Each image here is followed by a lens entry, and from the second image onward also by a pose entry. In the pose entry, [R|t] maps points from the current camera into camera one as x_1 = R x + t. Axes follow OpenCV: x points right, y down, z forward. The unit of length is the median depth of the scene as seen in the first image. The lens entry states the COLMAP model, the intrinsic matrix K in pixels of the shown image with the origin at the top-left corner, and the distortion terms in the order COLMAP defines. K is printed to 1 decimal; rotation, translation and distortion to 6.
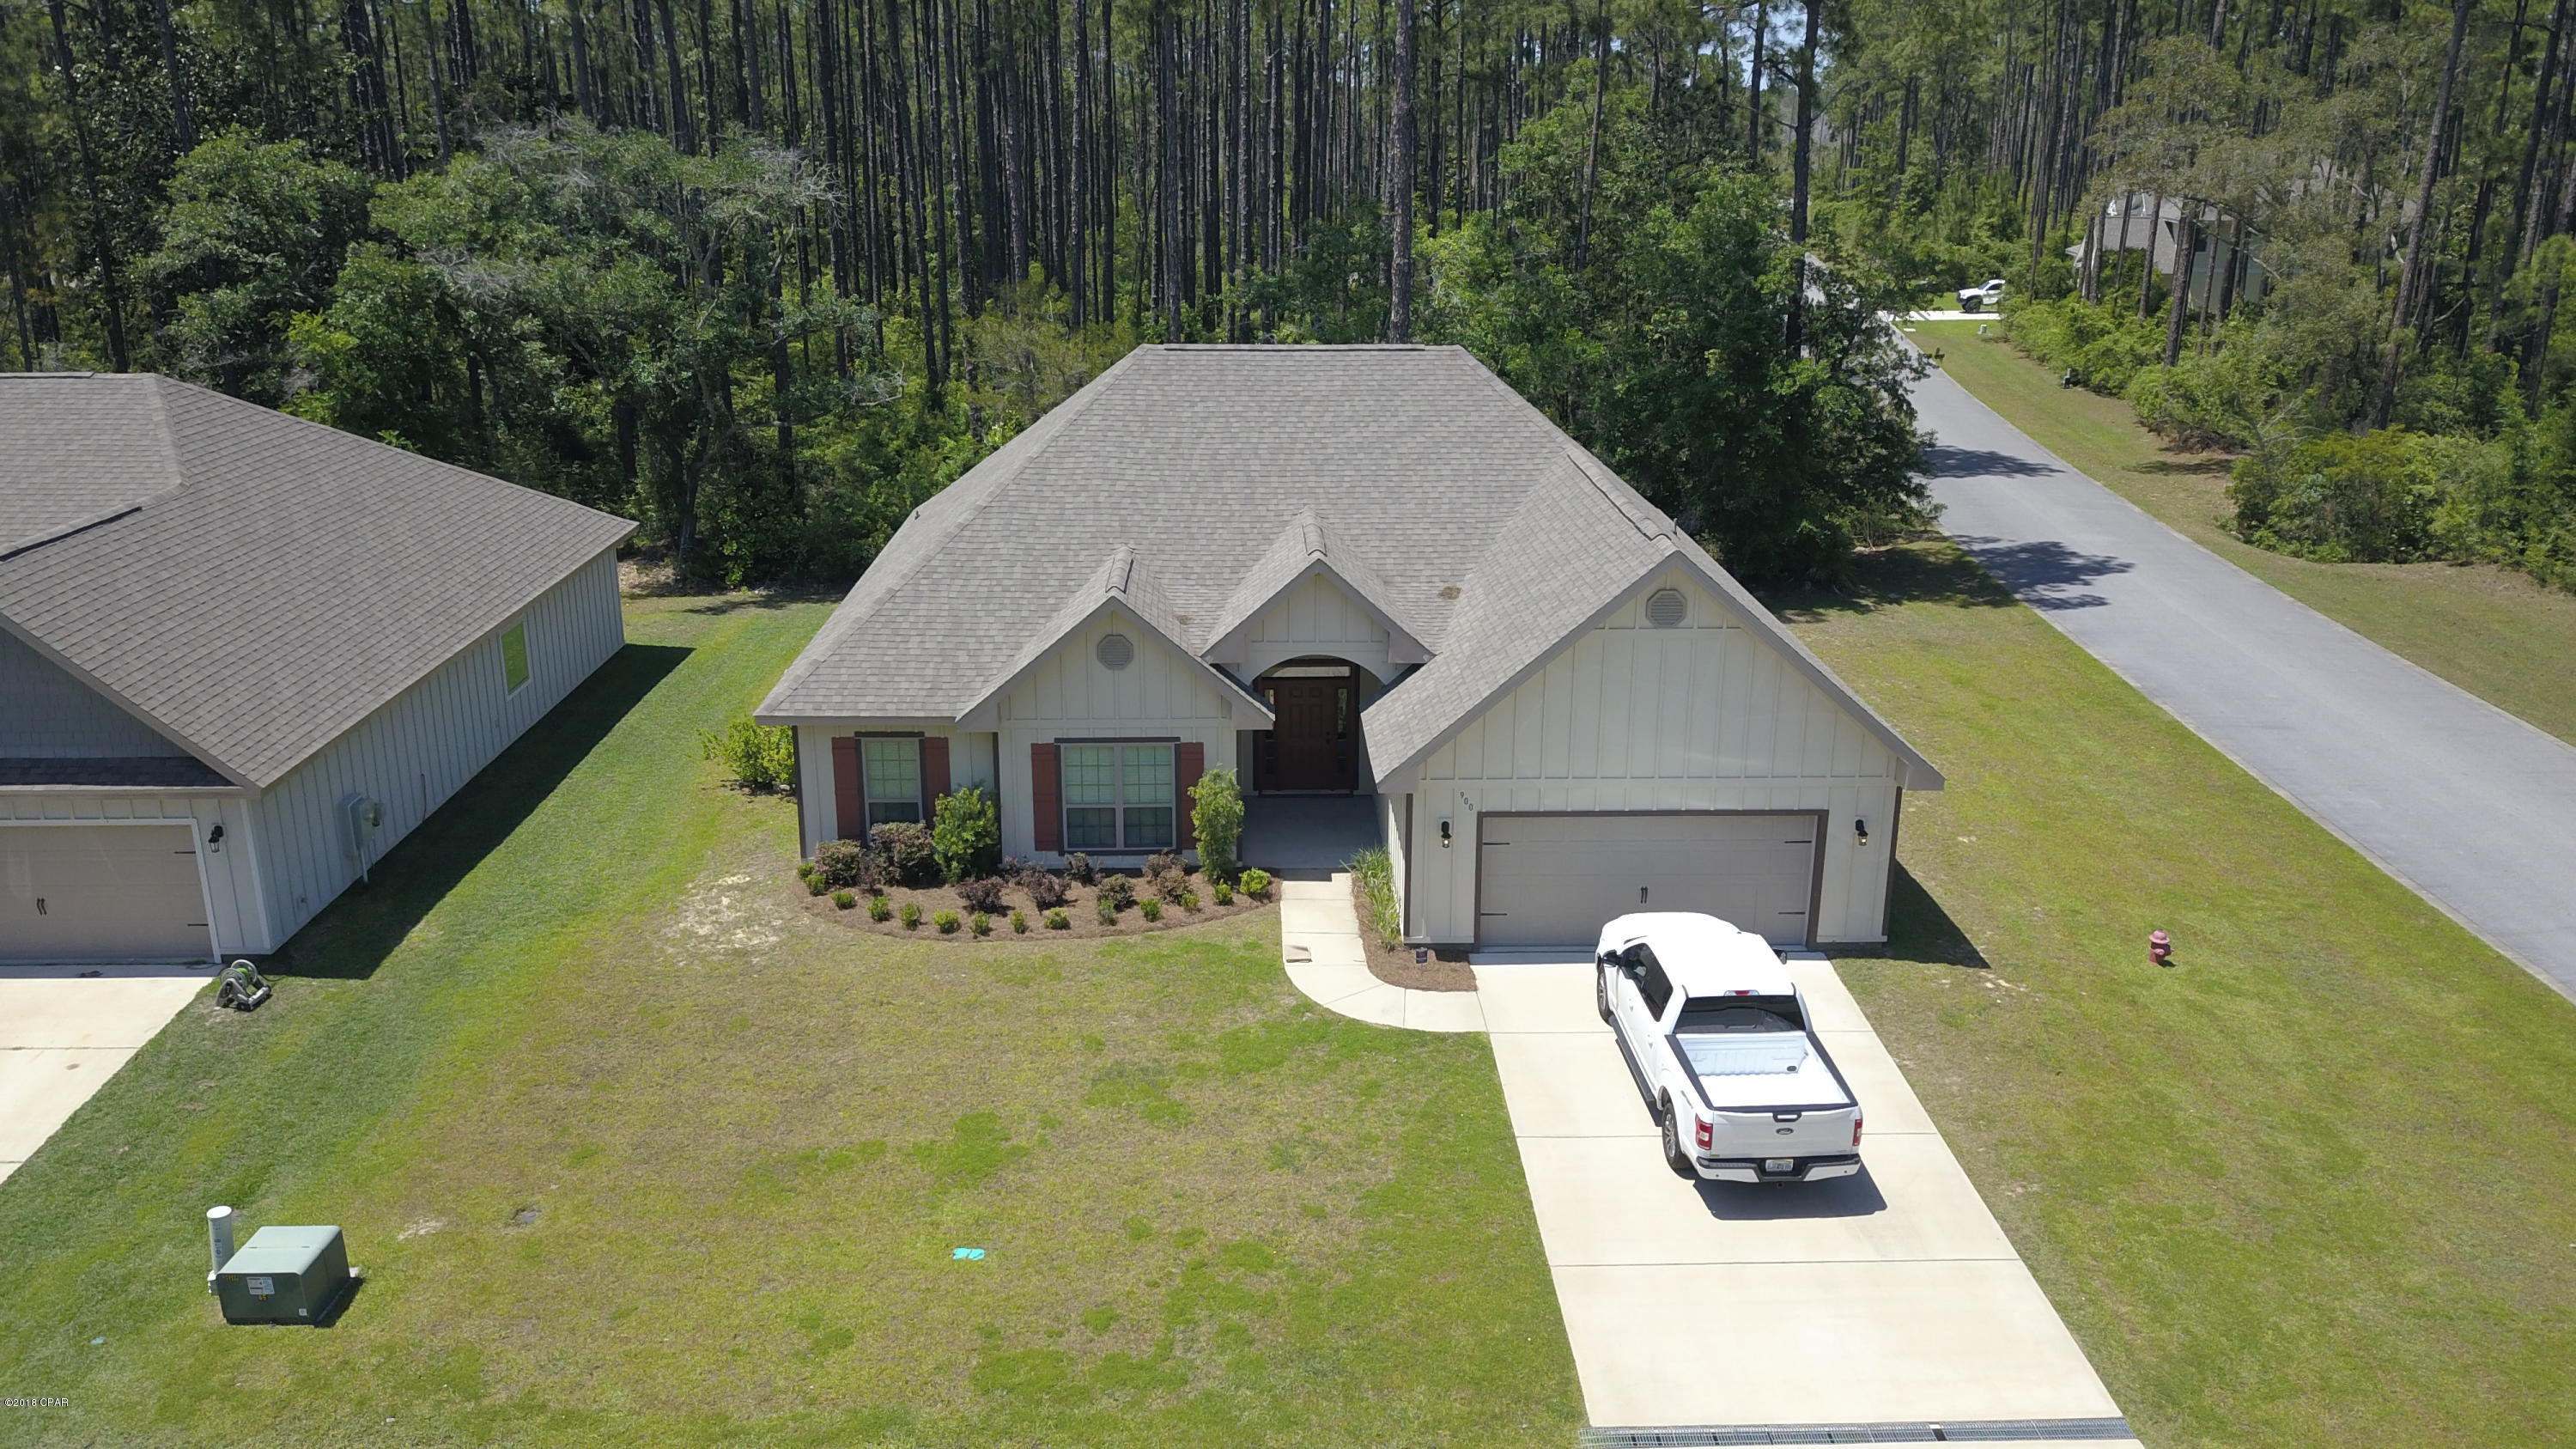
lens RADIAL K [[1972.2, 0, 1288.0], [0, 1972.2, 724.5], [0, 0, 1]] dist [0.011848, 0.005845]
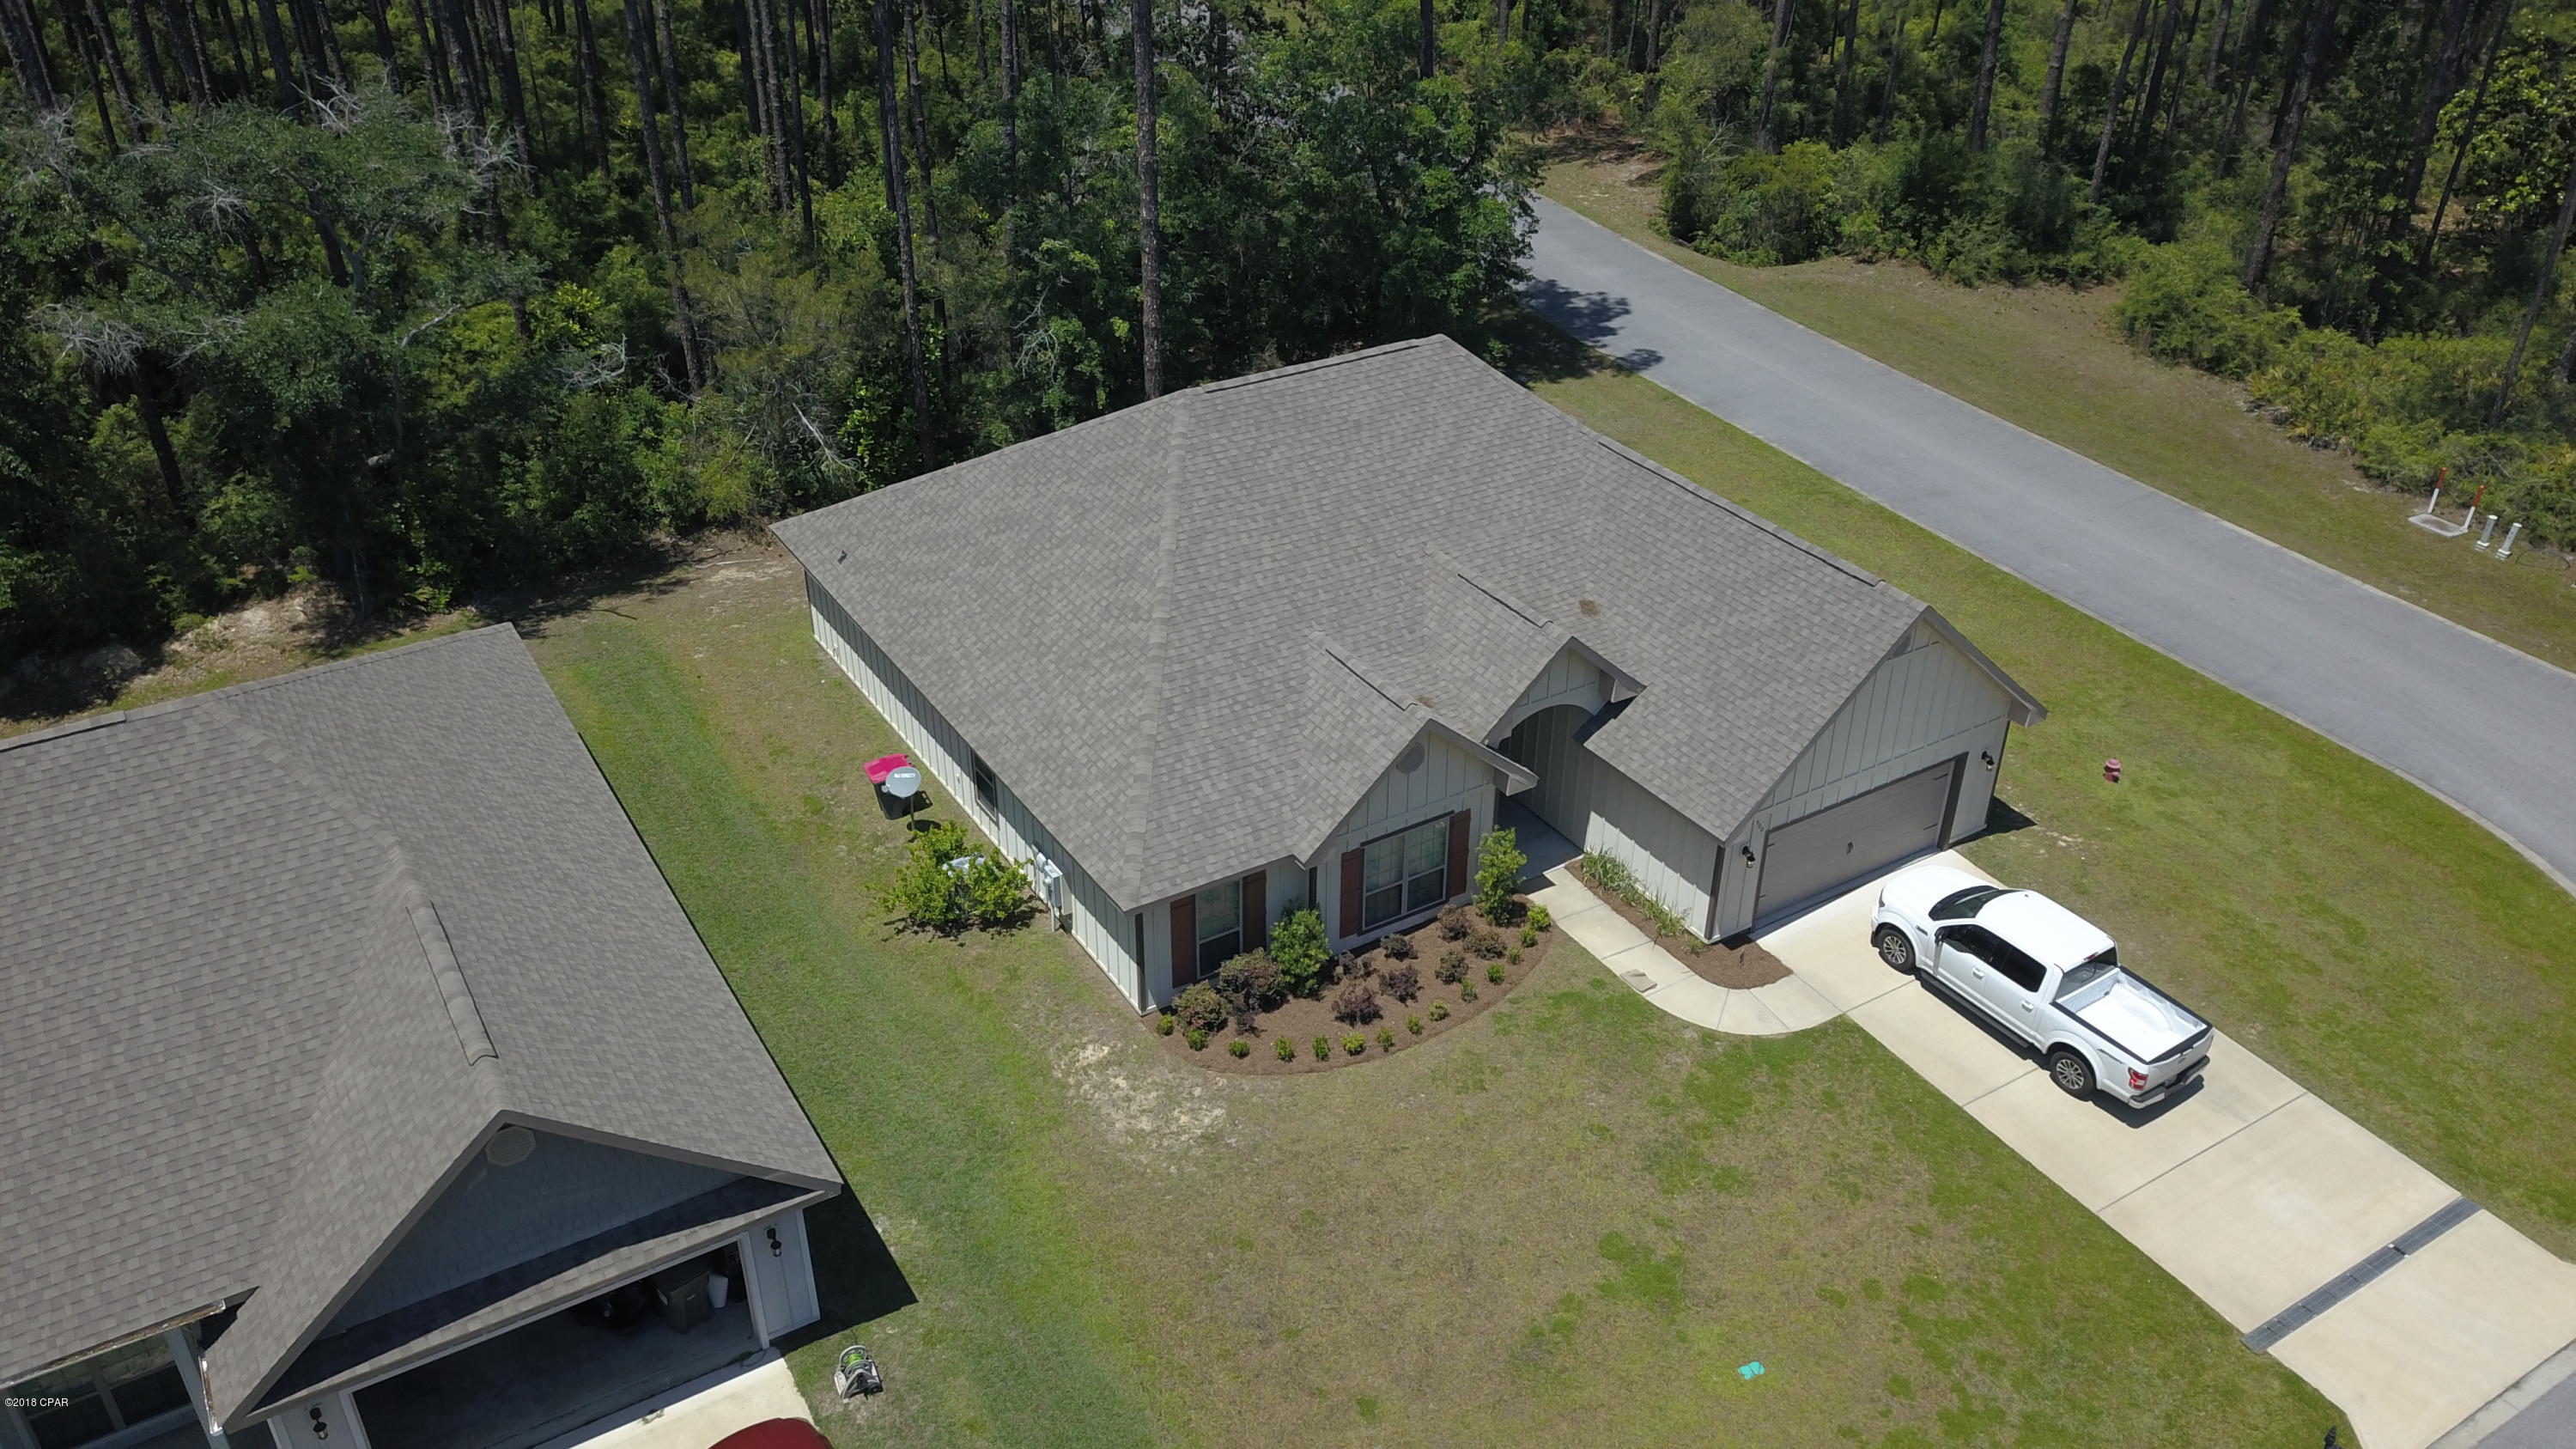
lens RADIAL K [[1984.1, 0, 1288.0], [0, 1984.1, 724.5], [0, 0, 1]] dist [-0.001352, -0.000255]
pose [[0.867476, -0.255625, 0.426779, -0.625666], [0.147467, 0.951459, 0.270147, -0.369333], [-0.475119, -0.171410, 0.863065, 0.098207]]
